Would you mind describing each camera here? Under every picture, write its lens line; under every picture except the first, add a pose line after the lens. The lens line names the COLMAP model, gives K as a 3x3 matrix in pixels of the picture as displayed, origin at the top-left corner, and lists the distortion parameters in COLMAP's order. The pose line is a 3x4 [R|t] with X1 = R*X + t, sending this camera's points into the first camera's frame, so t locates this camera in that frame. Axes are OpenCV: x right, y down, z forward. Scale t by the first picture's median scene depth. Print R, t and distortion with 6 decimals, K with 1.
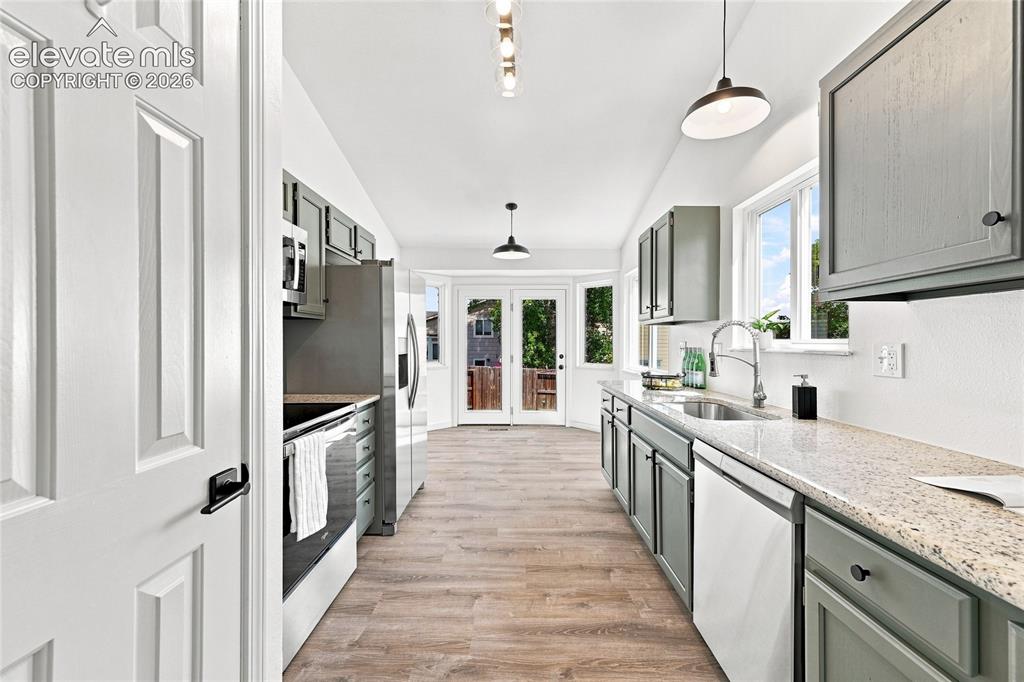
lens RADIAL K [[488.4, 0, 514.8], [0, 488.4, 338.2], [0, 0, 1]] dist [-0.001356, -0.000029]
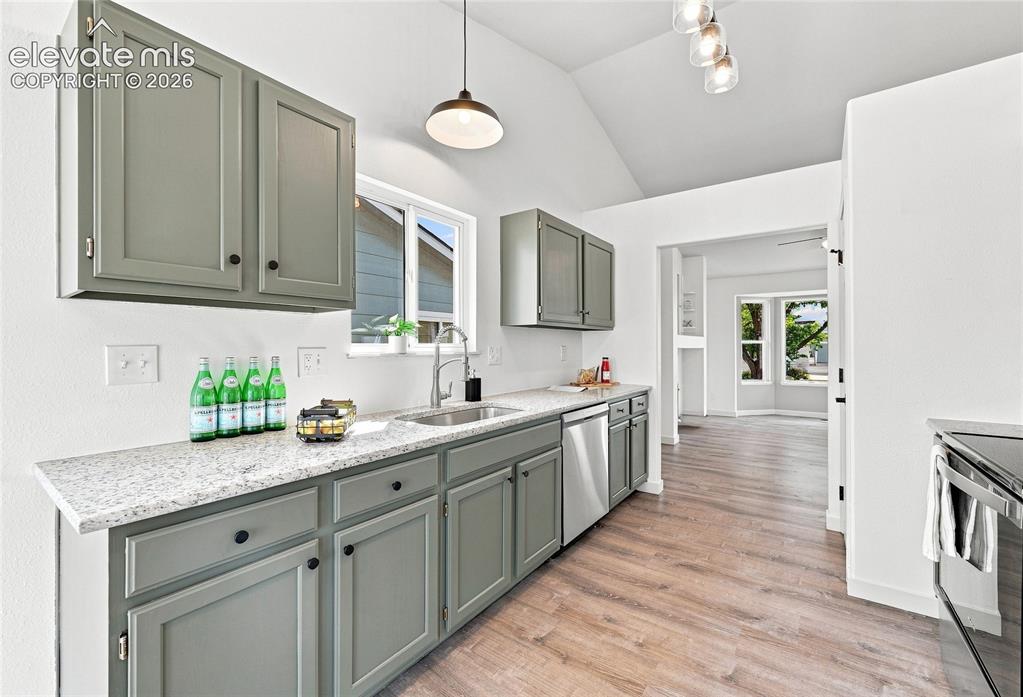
lens RADIAL K [[421.9, 0, 511.5], [0, 421.9, 348.5], [0, 0, 1]] dist [-0.028642, 0.000338]
pose [[-0.814392, 0.000454, 0.580315, -0.190645], [0.008162, 0.999910, 0.010672, -0.001086], [-0.580258, 0.013427, -0.814322, 1.872348]]
